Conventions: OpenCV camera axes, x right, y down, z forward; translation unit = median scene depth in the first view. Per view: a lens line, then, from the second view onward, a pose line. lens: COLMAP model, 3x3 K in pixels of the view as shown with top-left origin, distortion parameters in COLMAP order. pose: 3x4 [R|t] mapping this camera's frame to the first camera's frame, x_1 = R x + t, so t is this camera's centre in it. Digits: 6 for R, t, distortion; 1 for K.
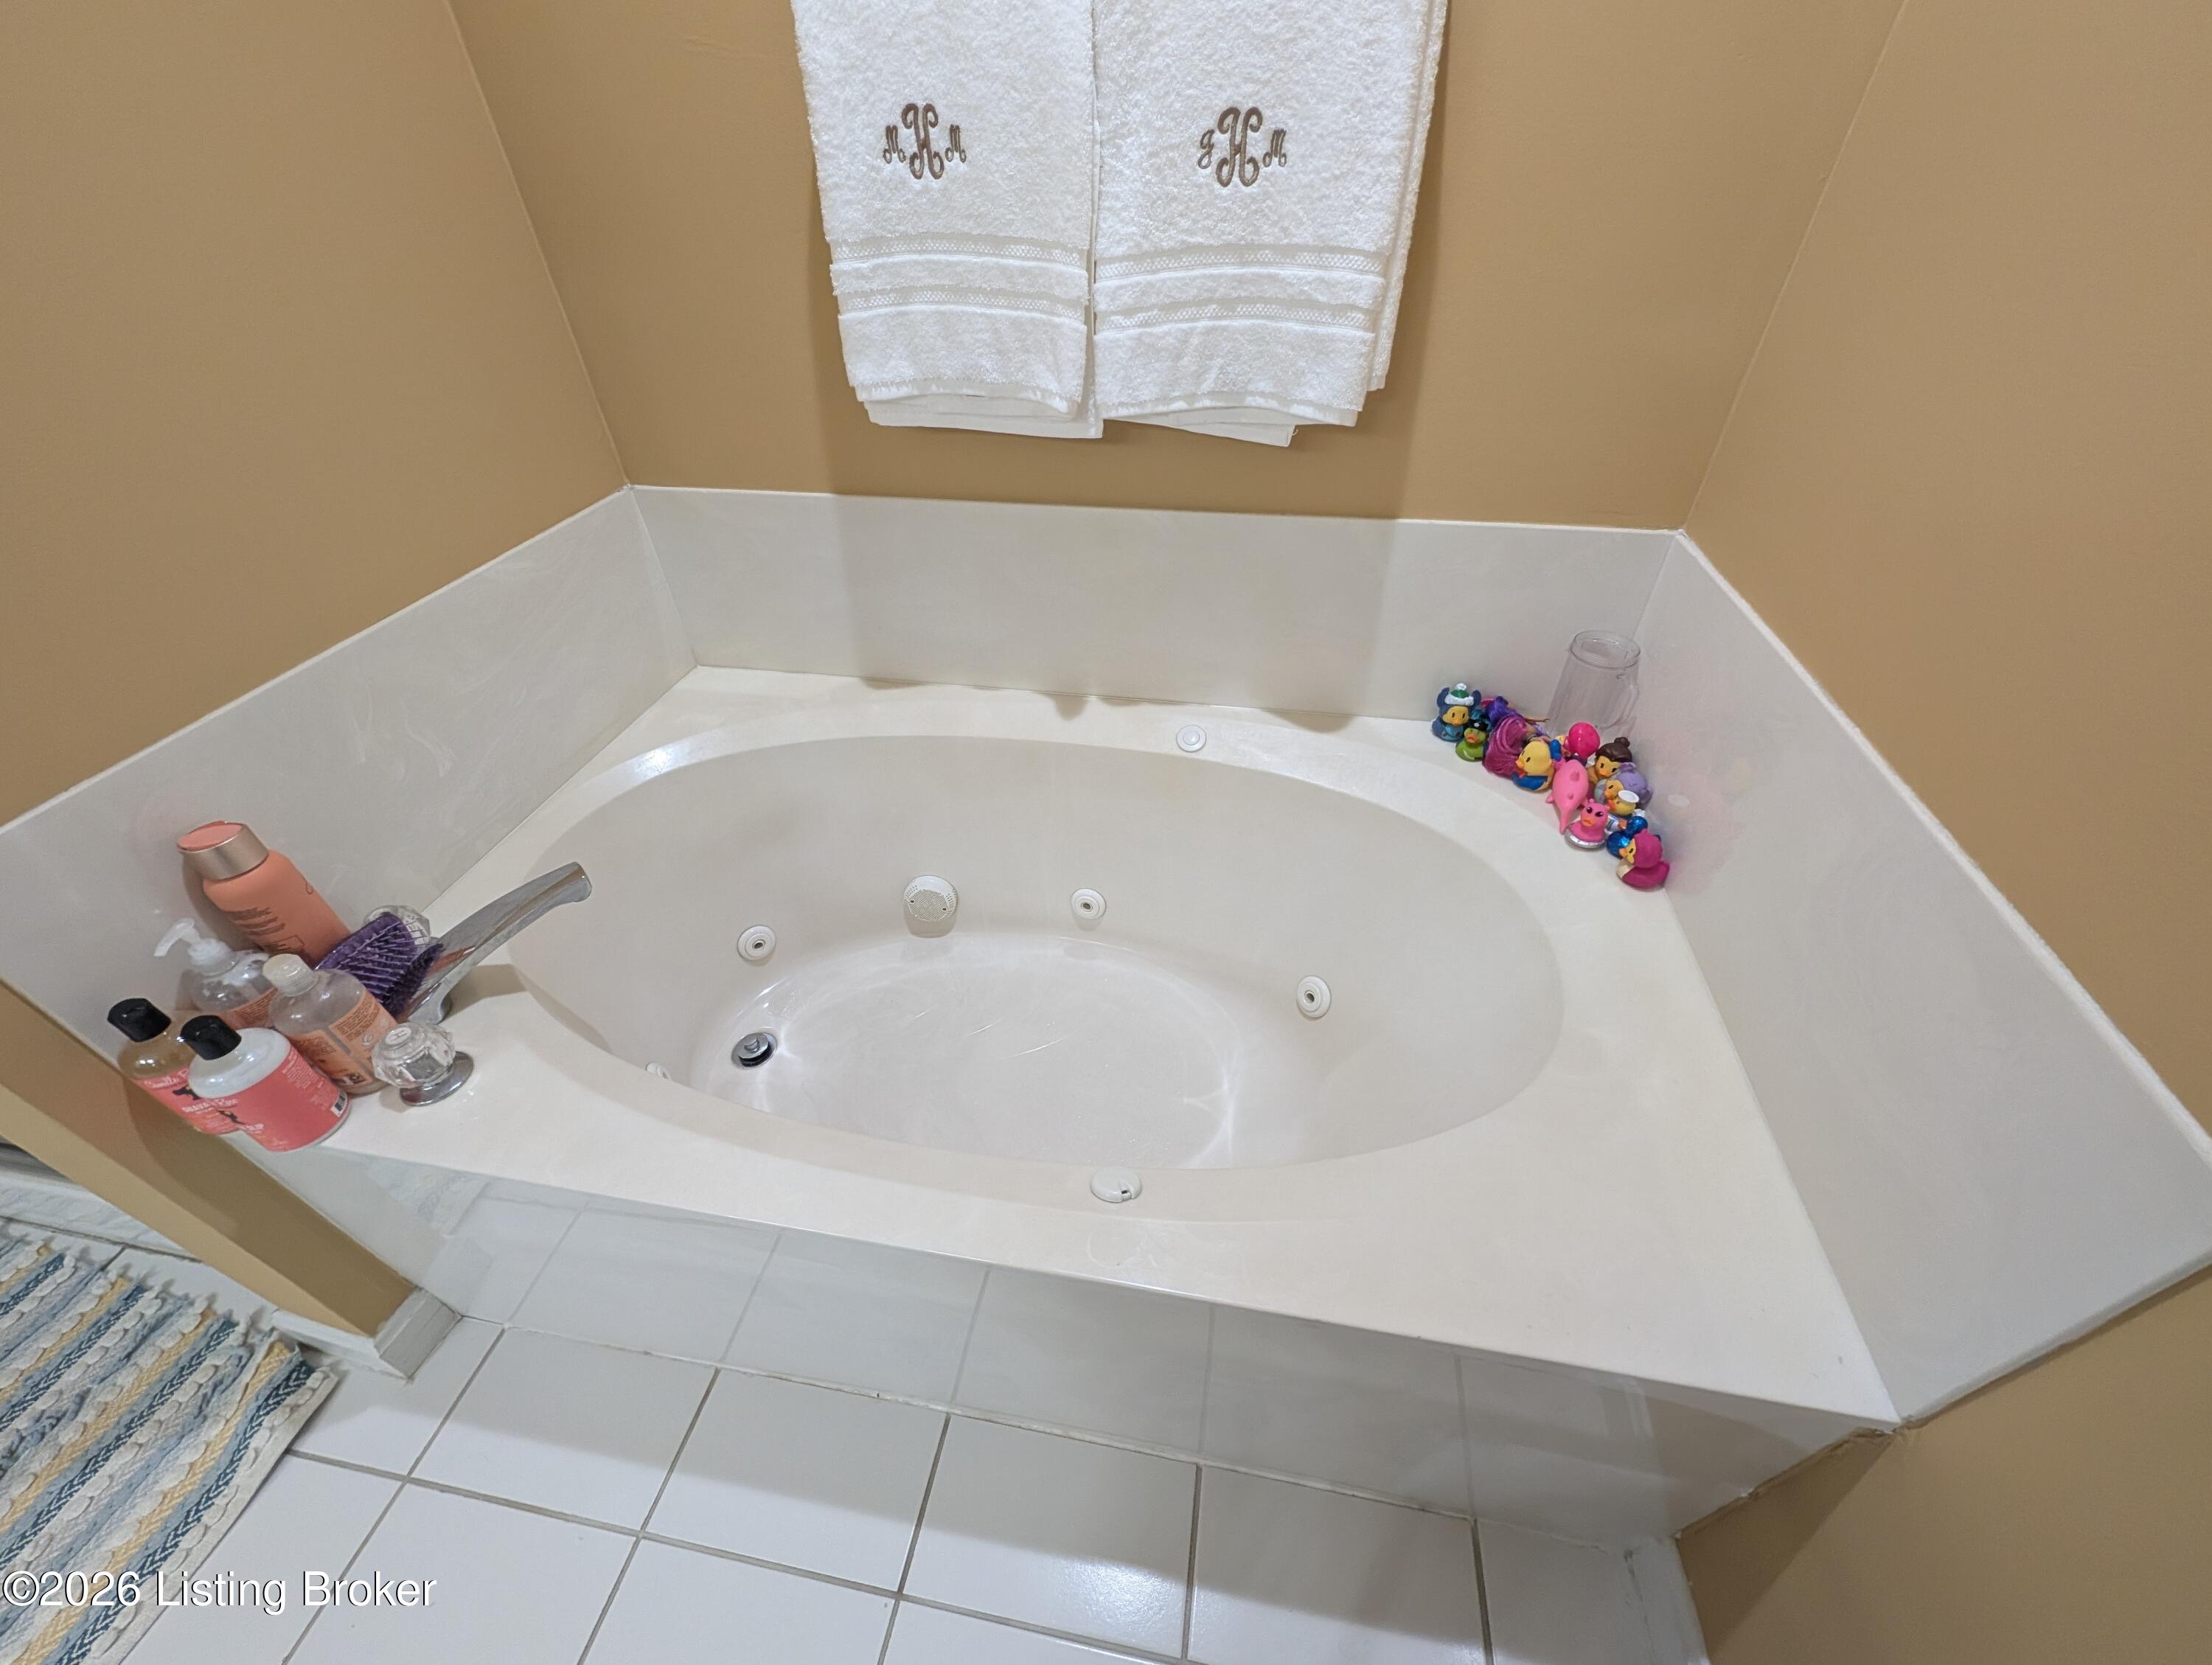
lens RADIAL K [[857.7, 0, 1108.3], [0, 857.7, 812.4], [0, 0, 1]] dist [-0.000372, 0.000124]
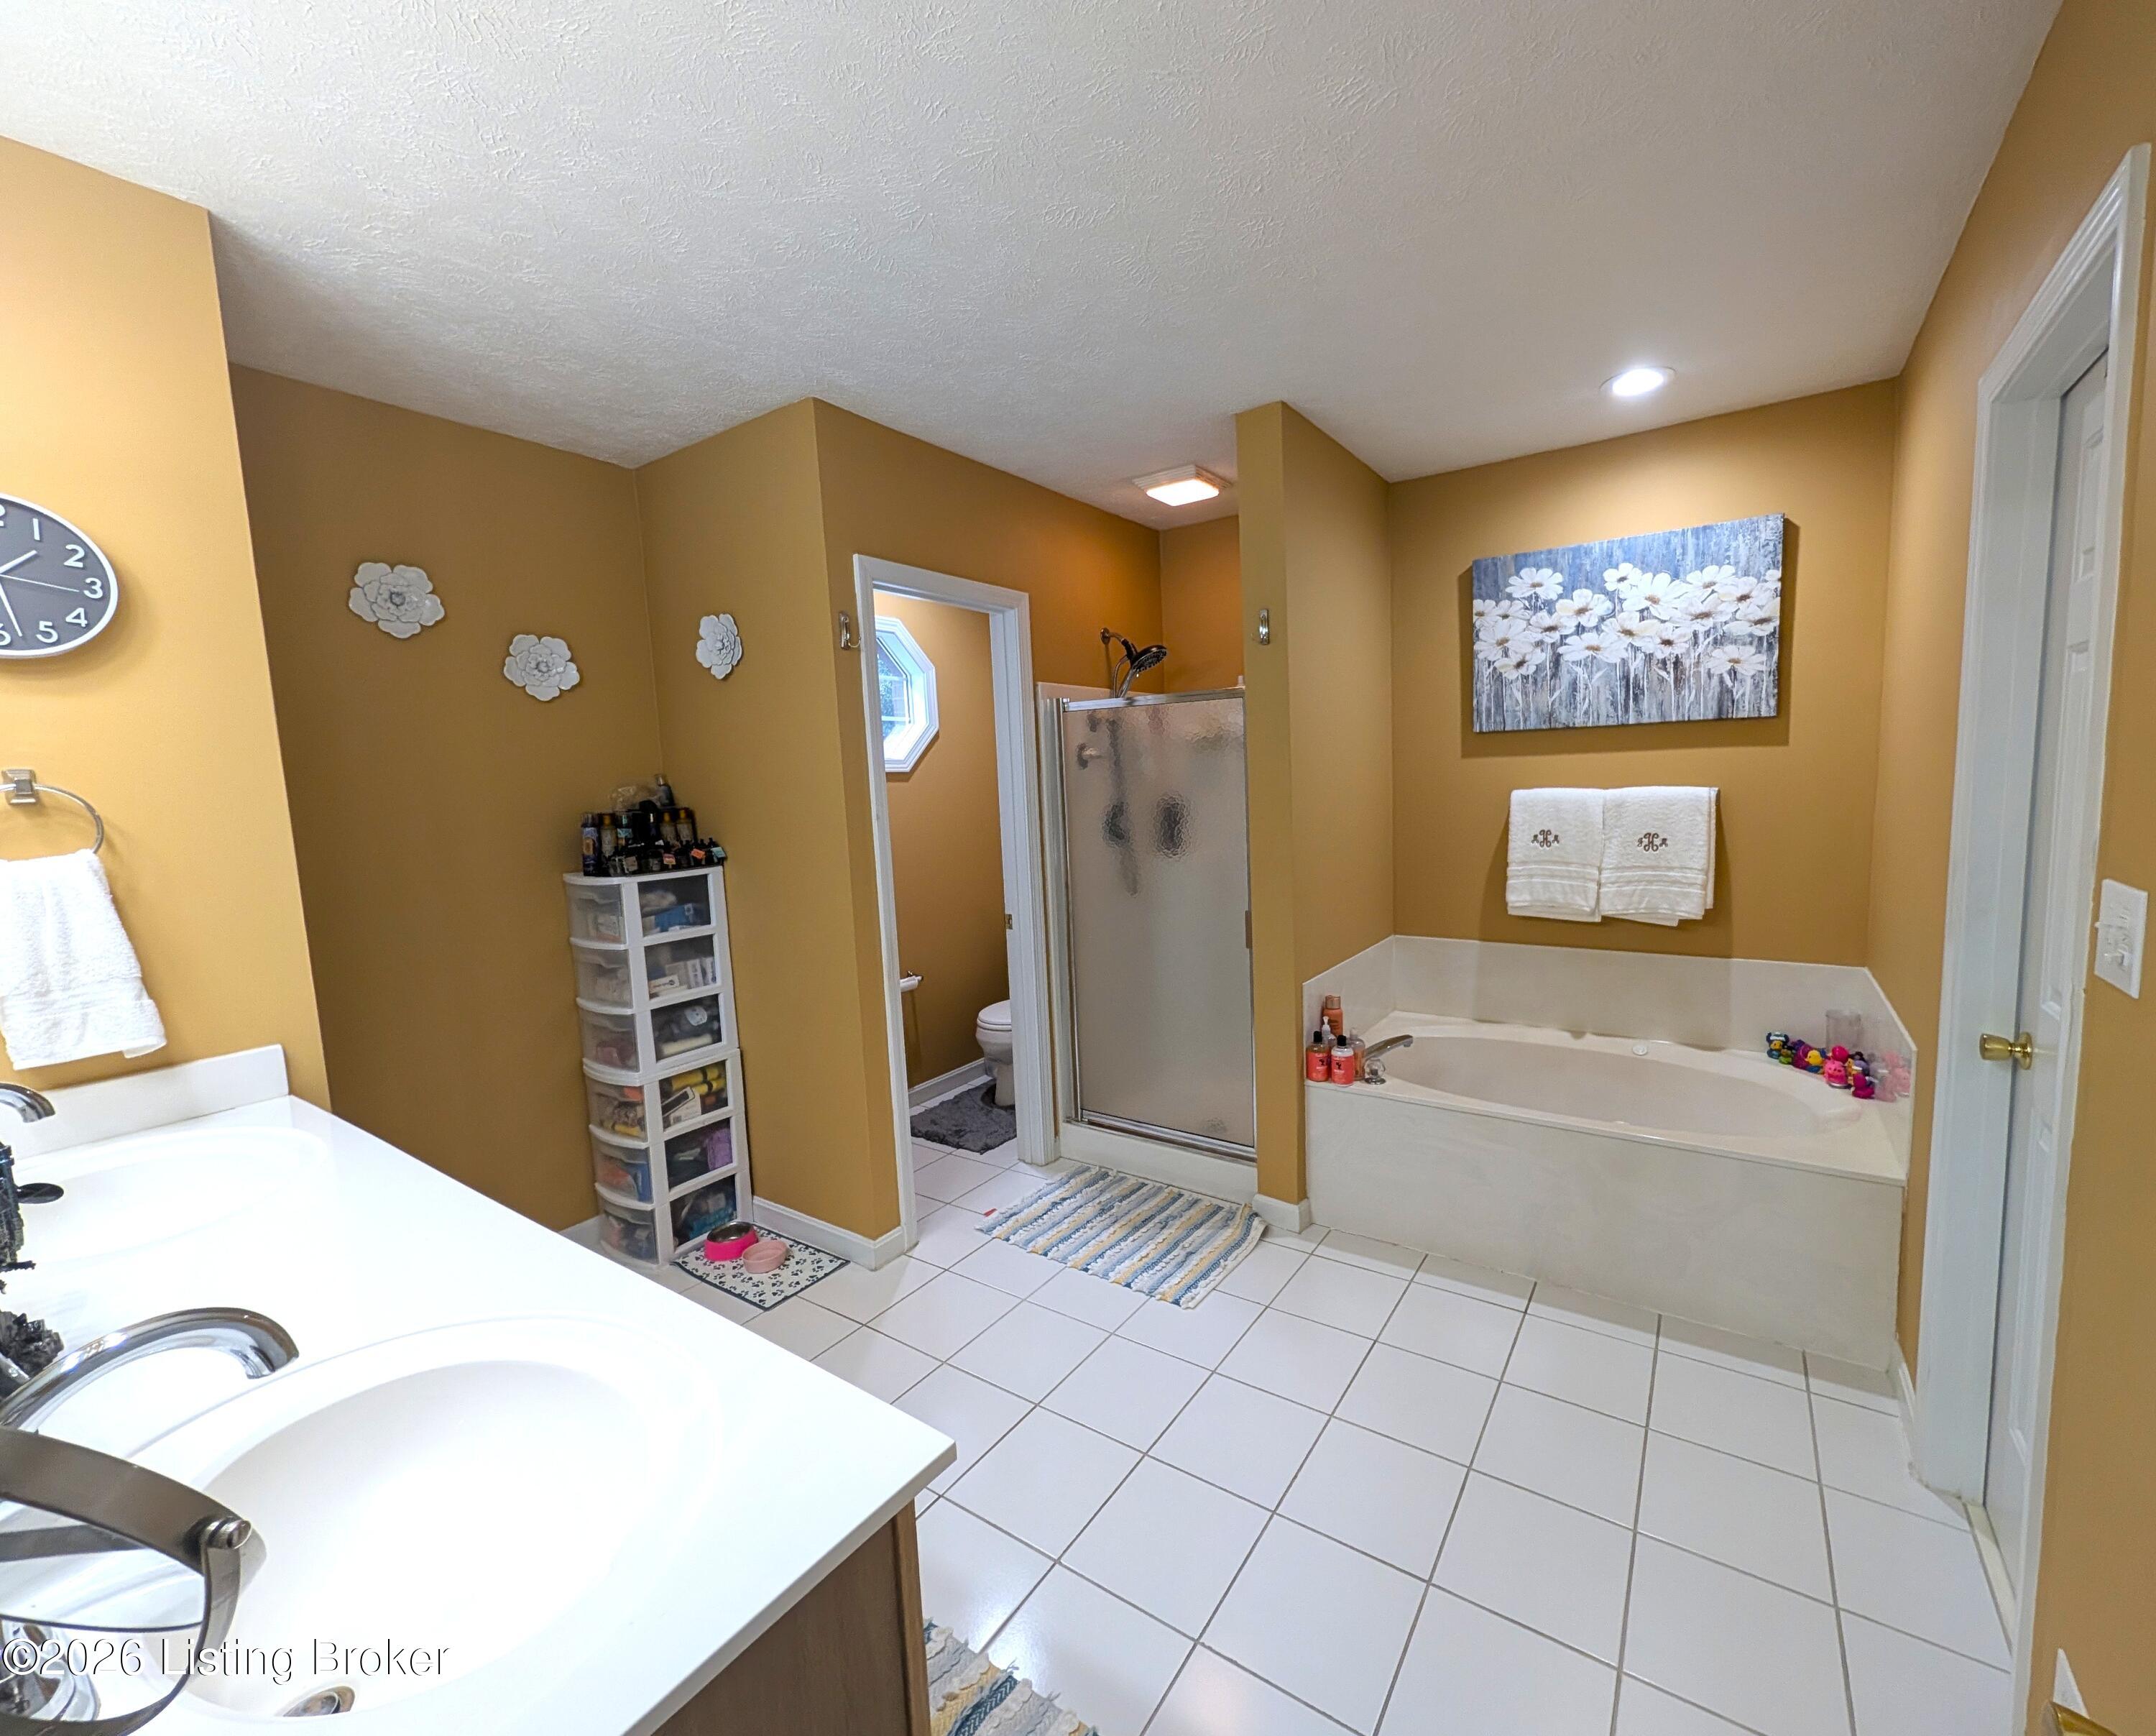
lens RADIAL K [[940.1, 0, 1096.1], [0, 940.1, 870.4], [0, 0, 1]] dist [-0.002909, -0.000301]
pose [[0.916492, 0.027328, -0.399118, -0.311224], [-0.235875, 0.842715, -0.483937, 1.356178], [0.323118, 0.537666, 0.778788, -2.109206]]
